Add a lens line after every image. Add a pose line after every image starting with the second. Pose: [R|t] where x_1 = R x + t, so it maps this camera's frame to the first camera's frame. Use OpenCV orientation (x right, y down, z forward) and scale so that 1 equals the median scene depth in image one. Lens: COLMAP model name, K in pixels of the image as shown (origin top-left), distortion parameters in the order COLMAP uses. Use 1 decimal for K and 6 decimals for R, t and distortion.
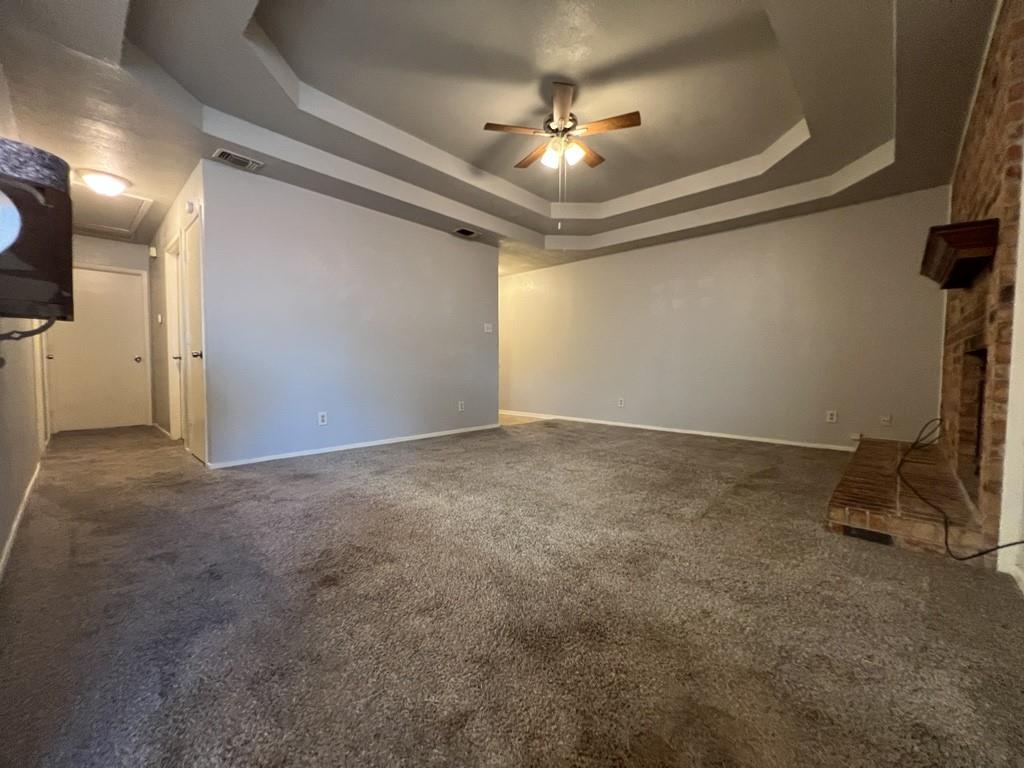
lens RADIAL K [[411.6, 0, 507.0], [0, 411.6, 381.4], [0, 0, 1]] dist [0.000927, 0.000203]
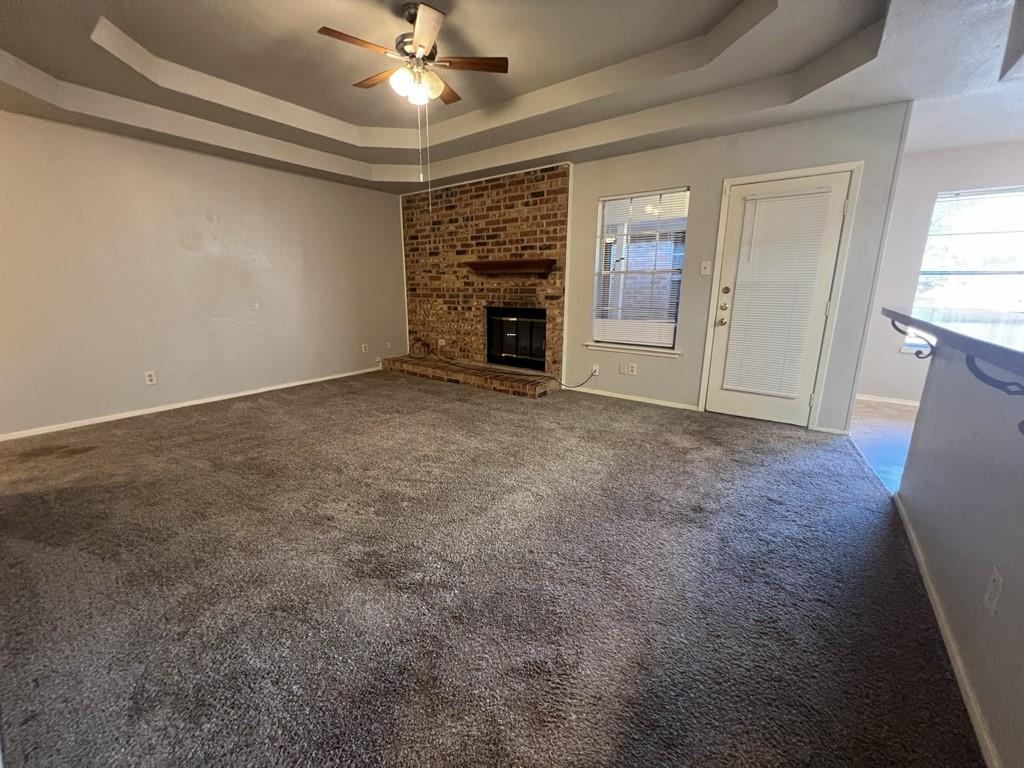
lens RADIAL K [[411.6, 0, 508.1], [0, 411.6, 384.8], [0, 0, 1]] dist [0.000927, 0.000203]
pose [[-0.124733, -0.232971, 0.964451, -1.281007], [0.034383, 0.970444, 0.238866, -0.227432], [-0.991594, 0.062955, -0.113036, 1.421077]]
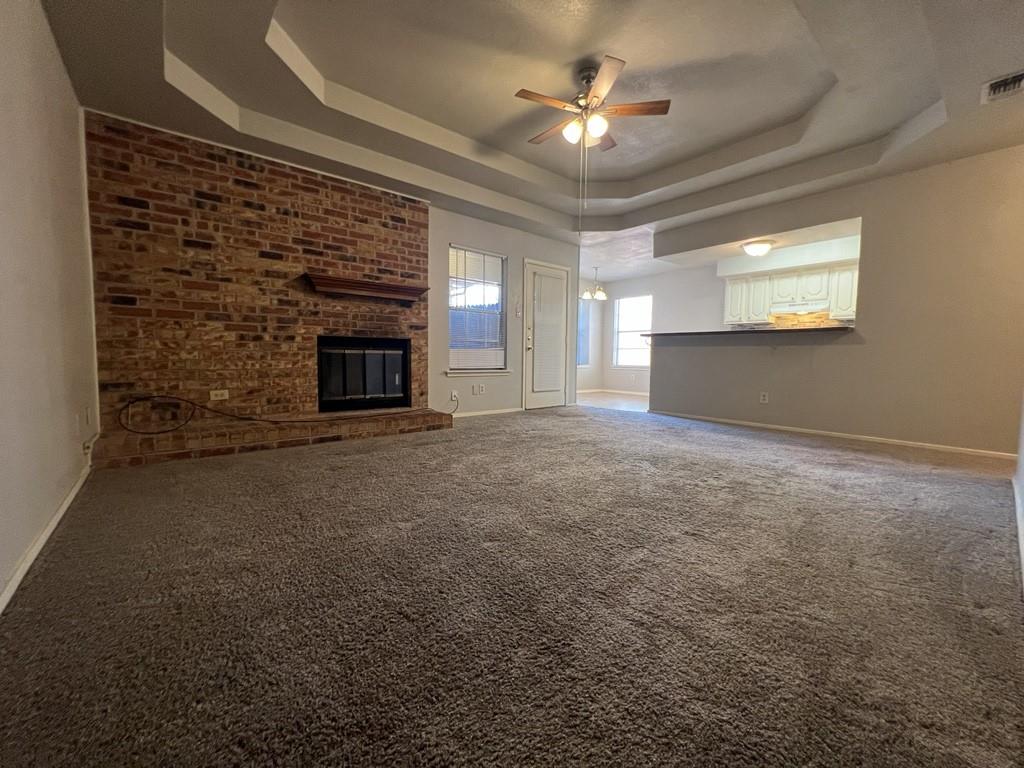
lens RADIAL K [[411.6, 0, 511.5], [0, 411.6, 384.9], [0, 0, 1]] dist [0.000927, 0.000203]
pose [[-0.993691, -0.023043, 0.109763, 0.273398], [-0.010981, 0.993953, 0.109252, -0.080914], [-0.111616, 0.107357, -0.987935, 3.081660]]
